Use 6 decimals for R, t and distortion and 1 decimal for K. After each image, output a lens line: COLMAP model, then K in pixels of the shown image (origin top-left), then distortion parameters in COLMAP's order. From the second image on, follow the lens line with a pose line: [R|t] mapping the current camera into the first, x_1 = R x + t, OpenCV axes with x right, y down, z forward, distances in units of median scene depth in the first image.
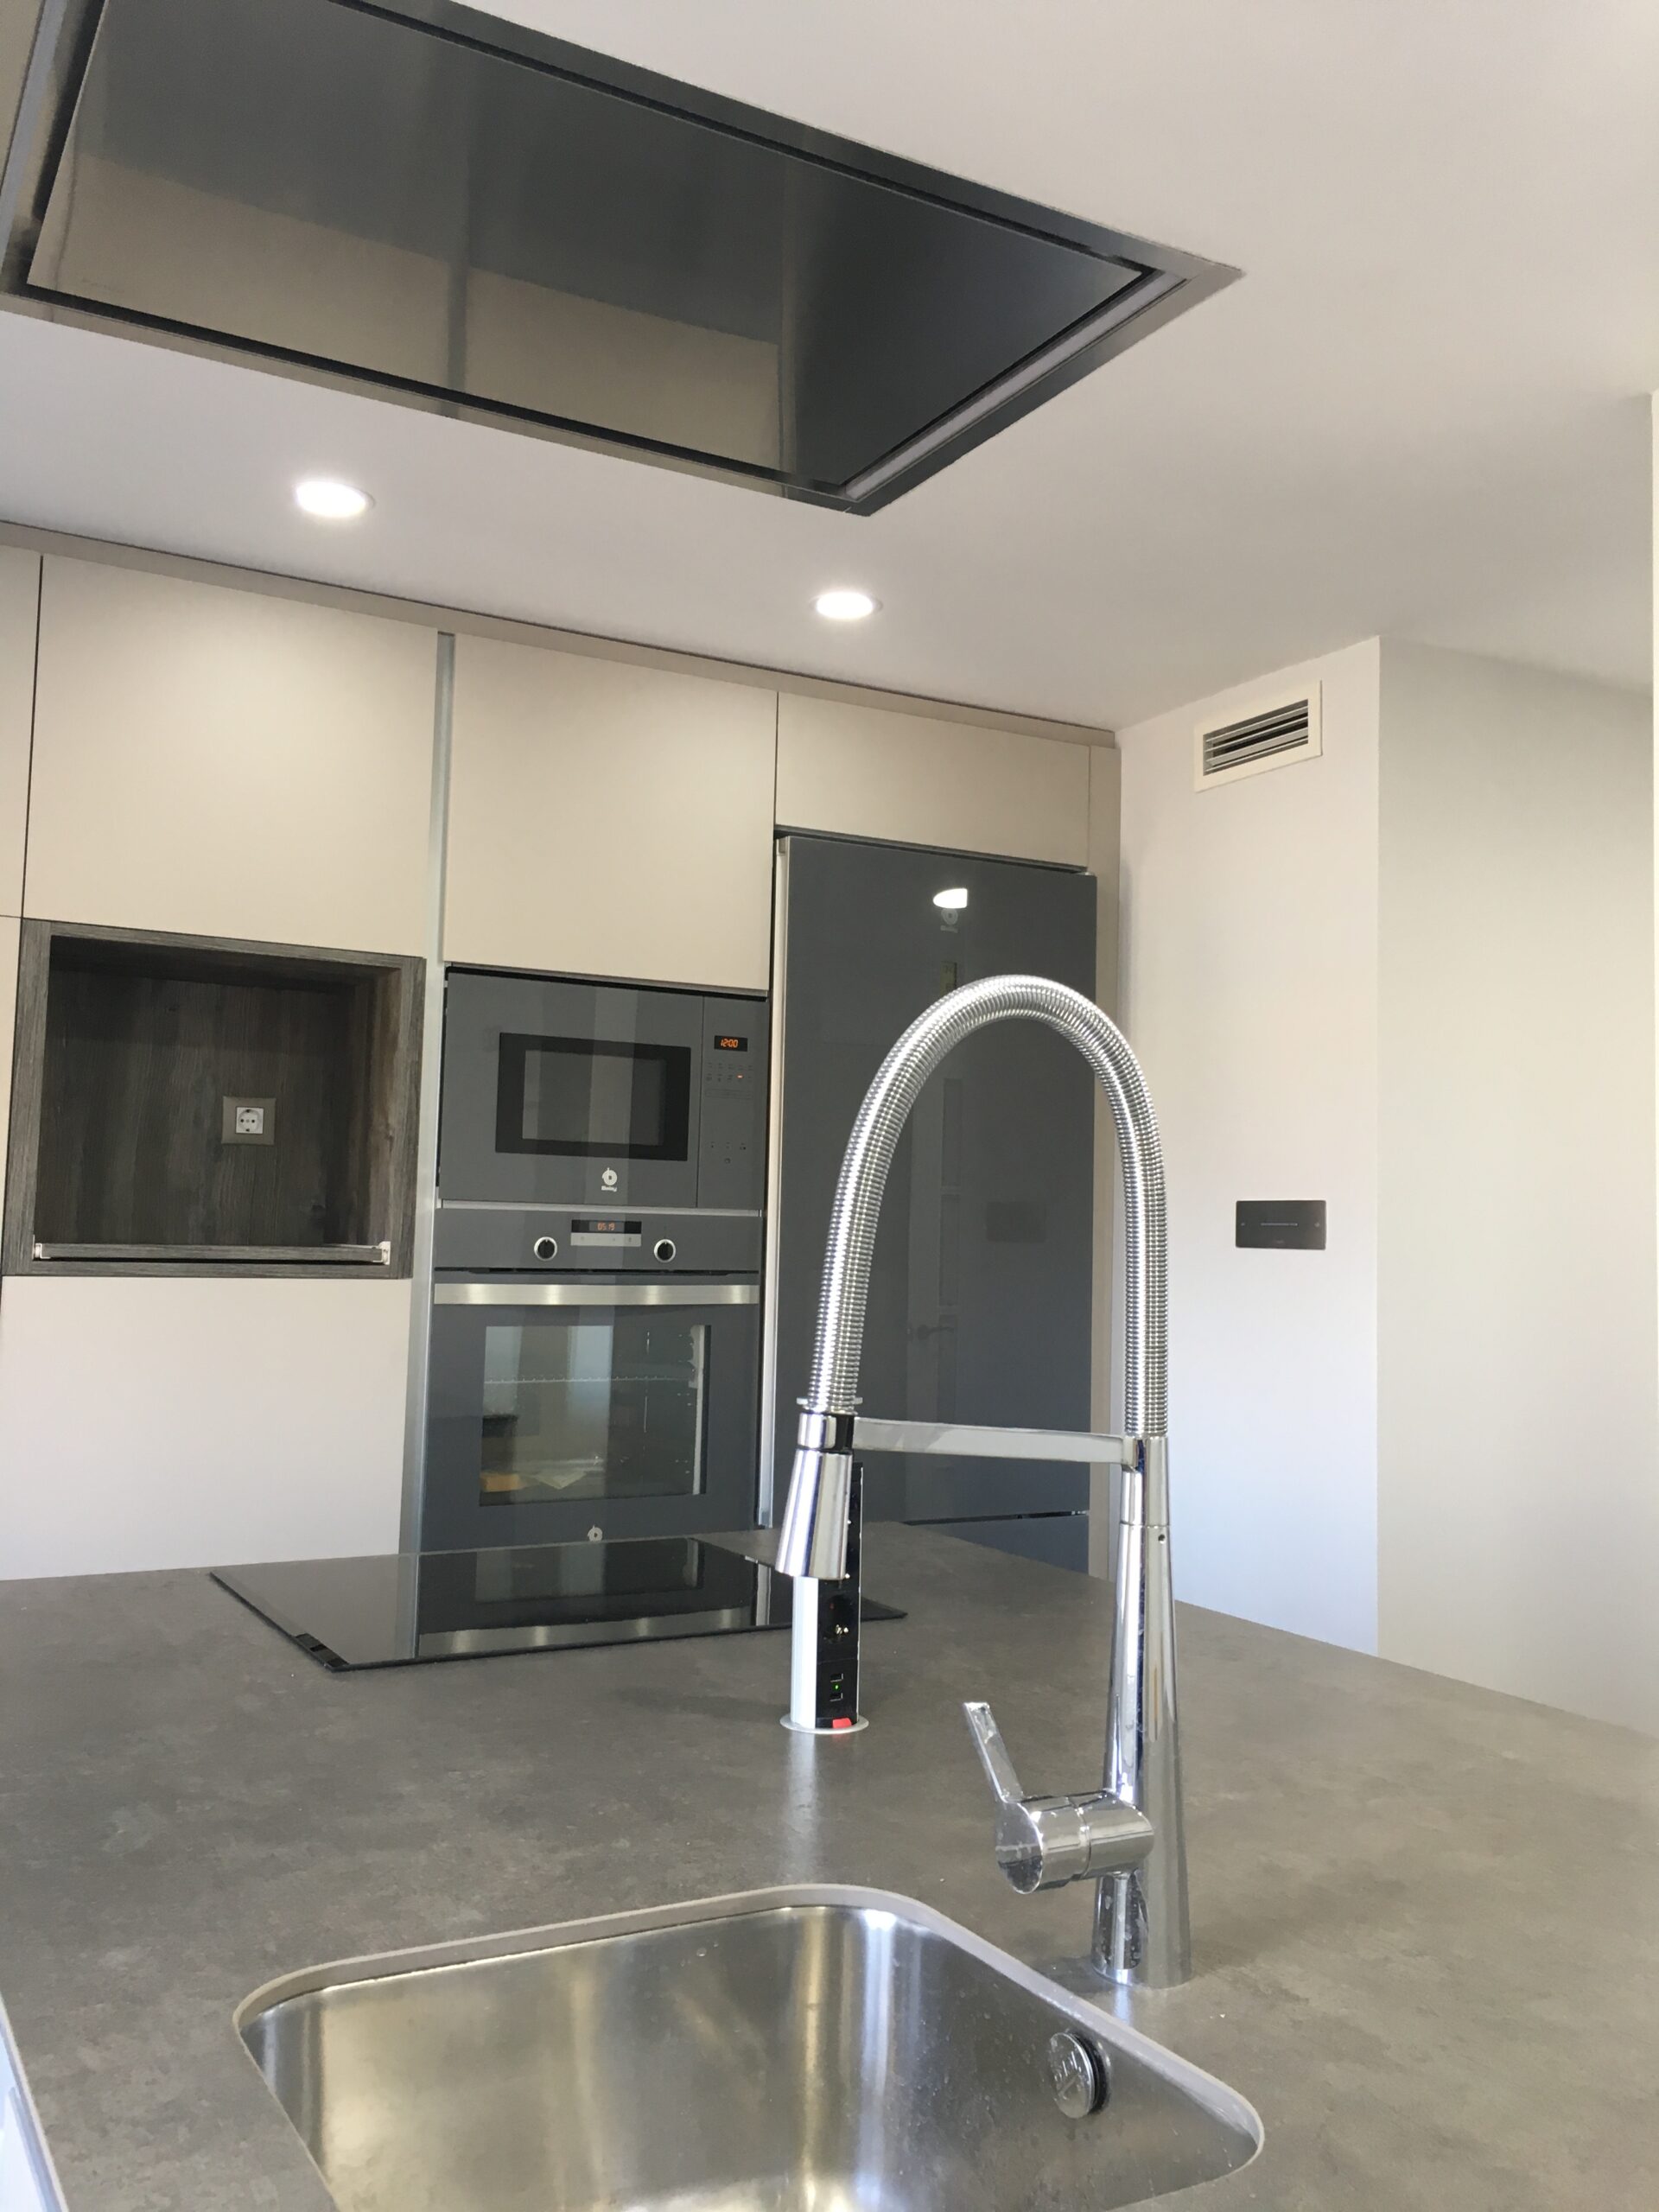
lens RADIAL K [[1877.0, 0, 835.4], [0, 1877.0, 1098.0], [0, 0, 1]] dist [0.073906, -0.098739]
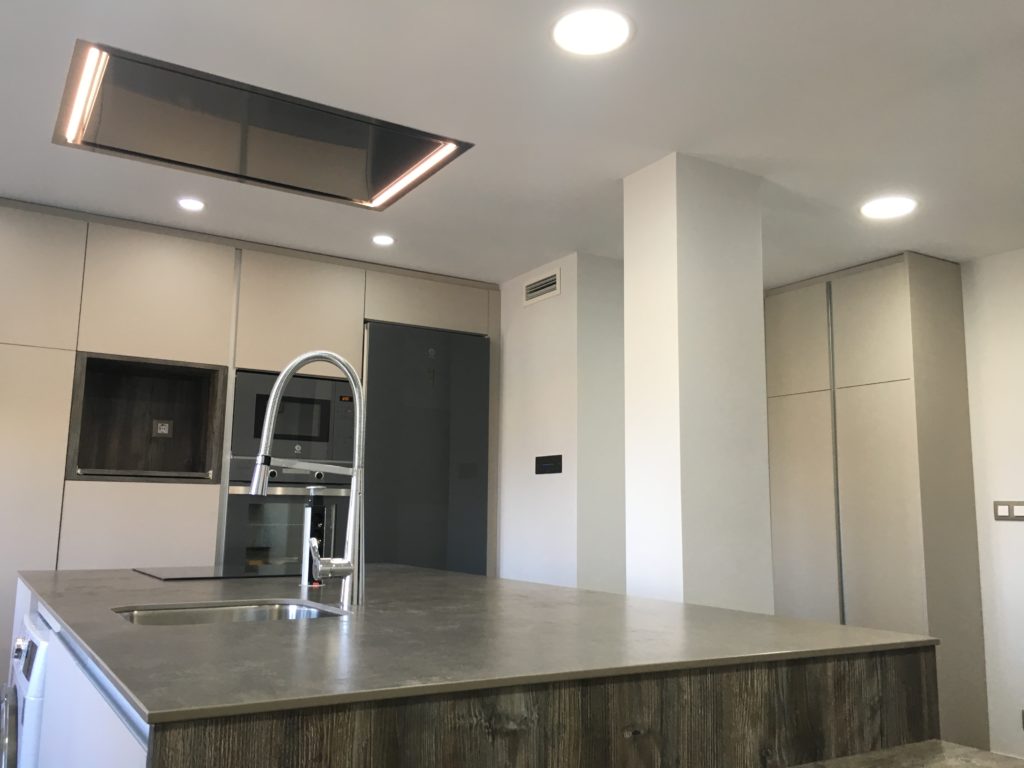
lens RADIAL K [[868.9, 0, 508.3], [0, 868.9, 384.6], [0, 0, 1]] dist [0.073906, -0.098739]
pose [[0.999119, -0.003057, 0.041858, 0.128854], [0.006096, 0.997338, -0.072659, 0.044446], [-0.041525, 0.072850, 0.996478, -0.265425]]
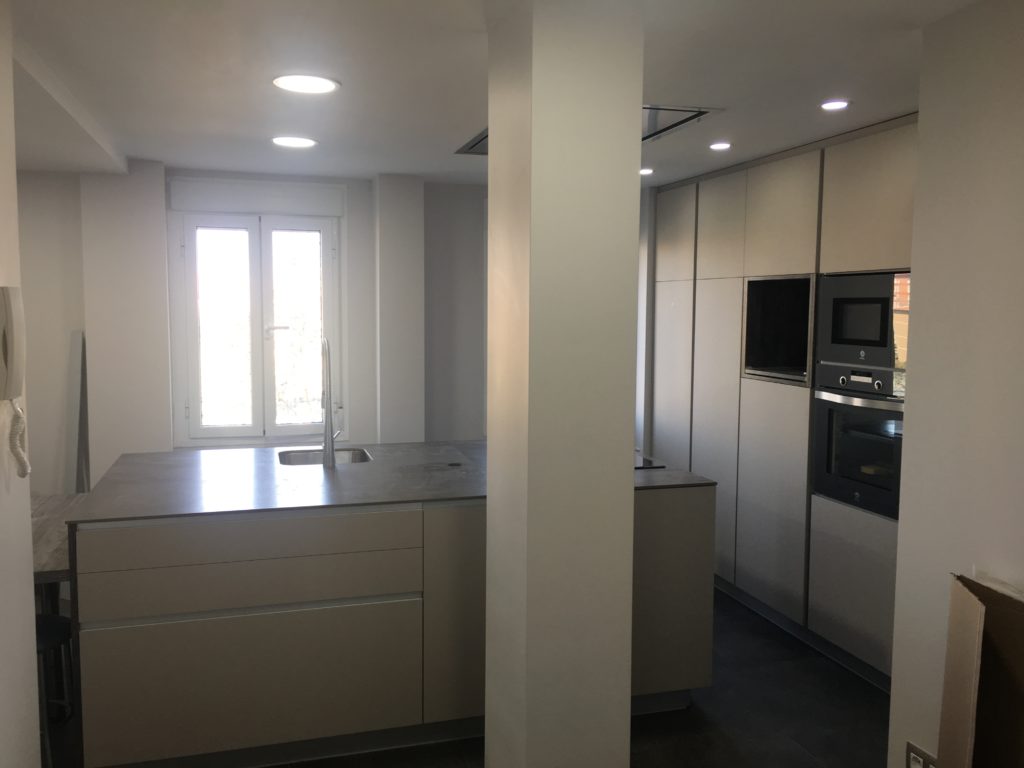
lens RADIAL K [[868.9, 0, 508.3], [0, 868.9, 384.6], [0, 0, 1]] dist [0.073906, -0.098739]
pose [[-0.228449, 0.063141, -0.971506, 1.095264], [0.061781, 0.996824, 0.050259, -0.003345], [0.971594, -0.048538, -0.231624, 0.812579]]
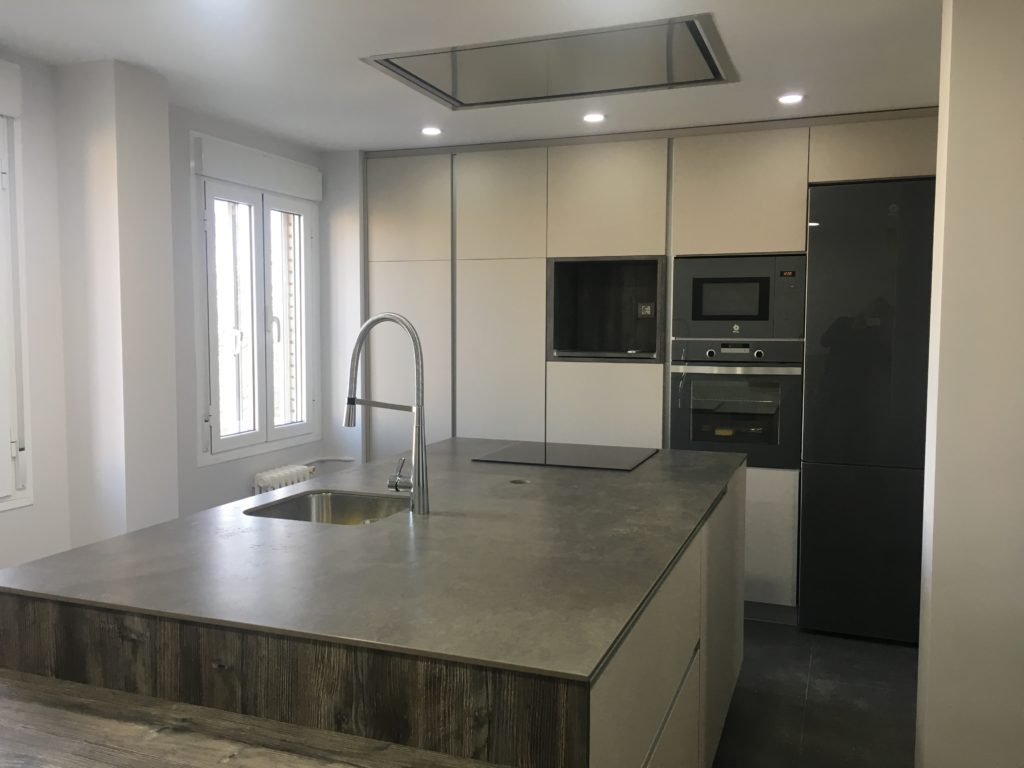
lens RADIAL K [[868.9, 0, 508.3], [0, 868.9, 384.6], [0, 0, 1]] dist [0.073906, -0.098739]
pose [[0.640064, 0.033867, -0.767575, 0.645299], [0.069080, 0.992445, 0.101392, -0.027303], [0.765210, -0.117921, 0.632889, -0.068861]]
